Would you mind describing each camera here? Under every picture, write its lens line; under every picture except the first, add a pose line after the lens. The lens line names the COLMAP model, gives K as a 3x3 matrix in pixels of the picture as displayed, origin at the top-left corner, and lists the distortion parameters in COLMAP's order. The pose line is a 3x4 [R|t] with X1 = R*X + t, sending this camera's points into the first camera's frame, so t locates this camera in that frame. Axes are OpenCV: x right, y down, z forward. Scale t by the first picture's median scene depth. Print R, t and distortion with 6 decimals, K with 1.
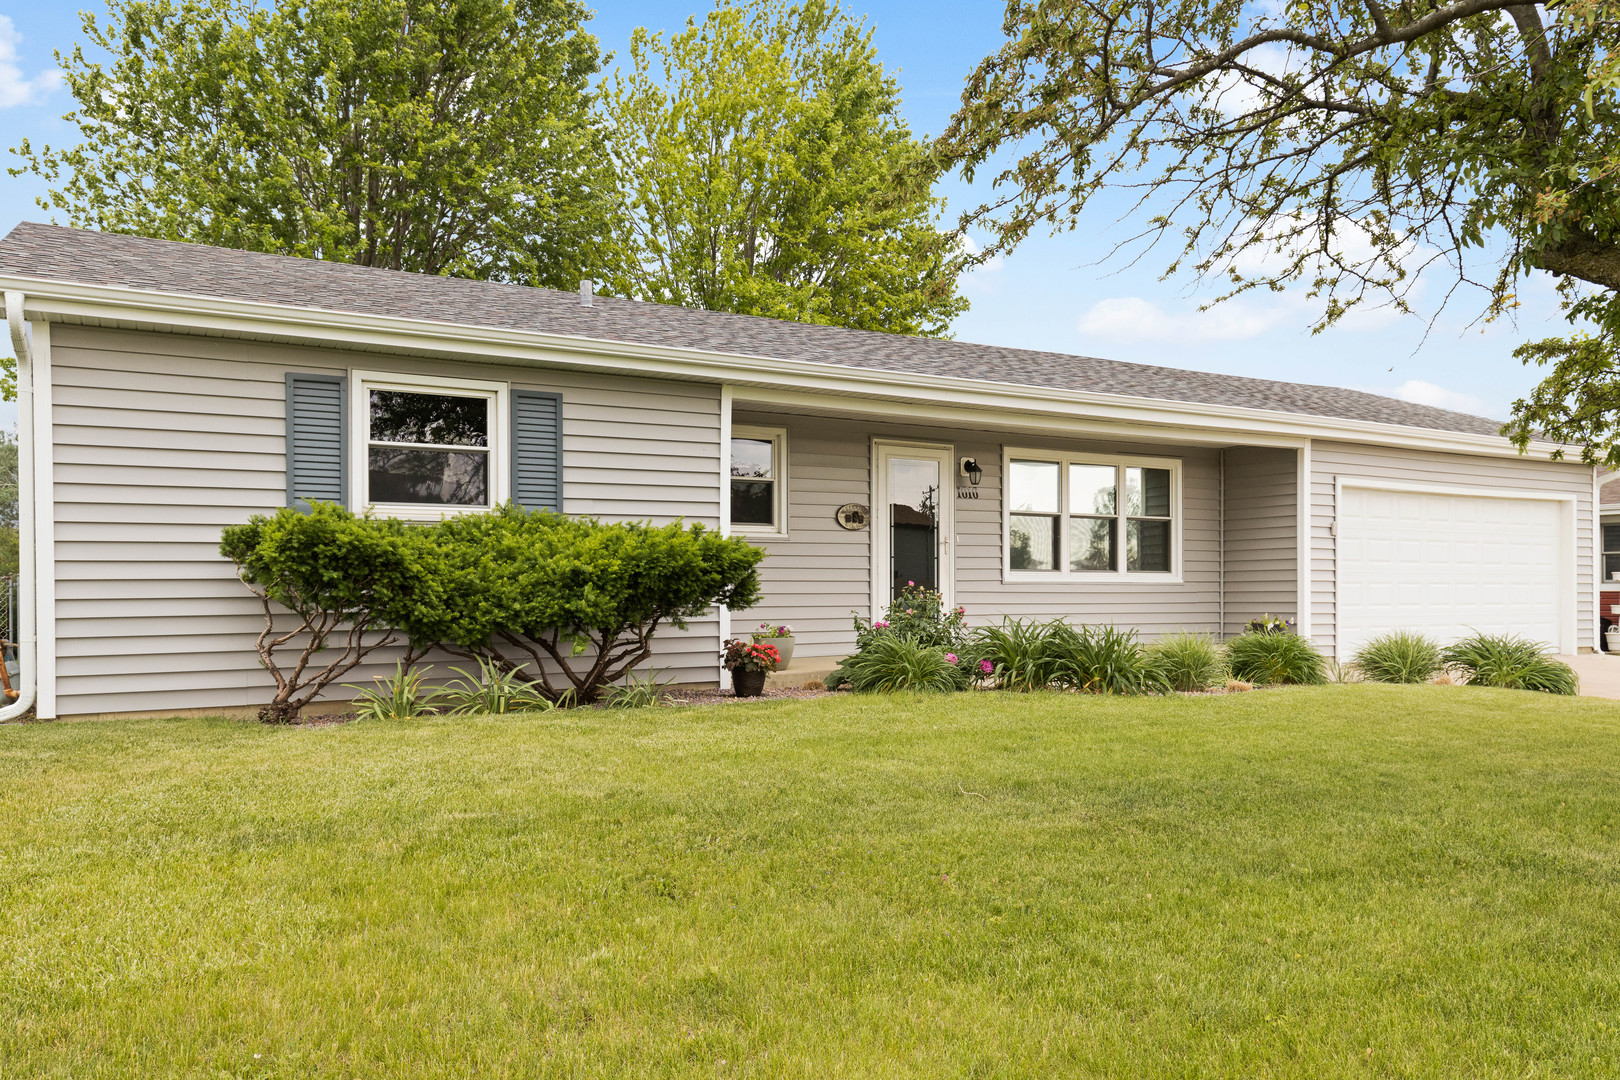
lens RADIAL K [[1231.9, 0, 810.0], [0, 1231.9, 504.8], [0, 0, 1]] dist [0.014253, 0.001535]
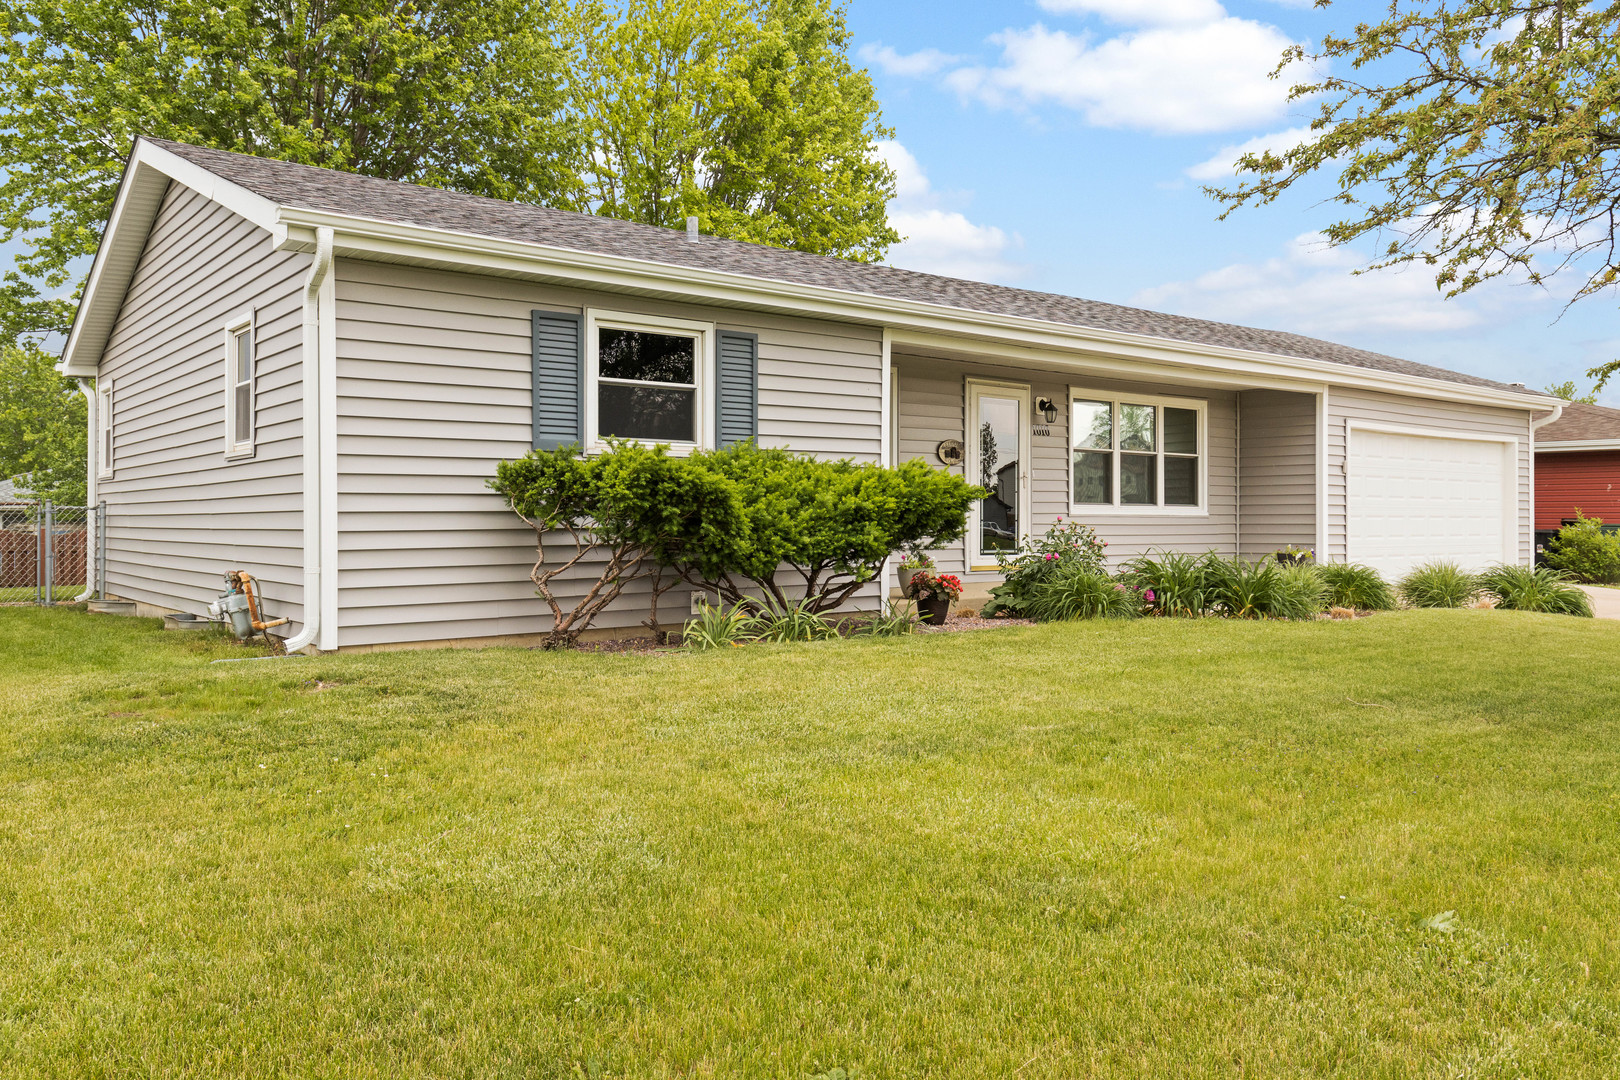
lens RADIAL K [[1240.7, 0, 818.9], [0, 1240.7, 470.6], [0, 0, 1]] dist [0.008823, 0.000881]
pose [[0.991224, 0.010765, 0.131757, -0.286260], [-0.015172, 0.999357, 0.032489, -0.009972], [-0.131322, -0.034203, 0.990750, -0.046759]]
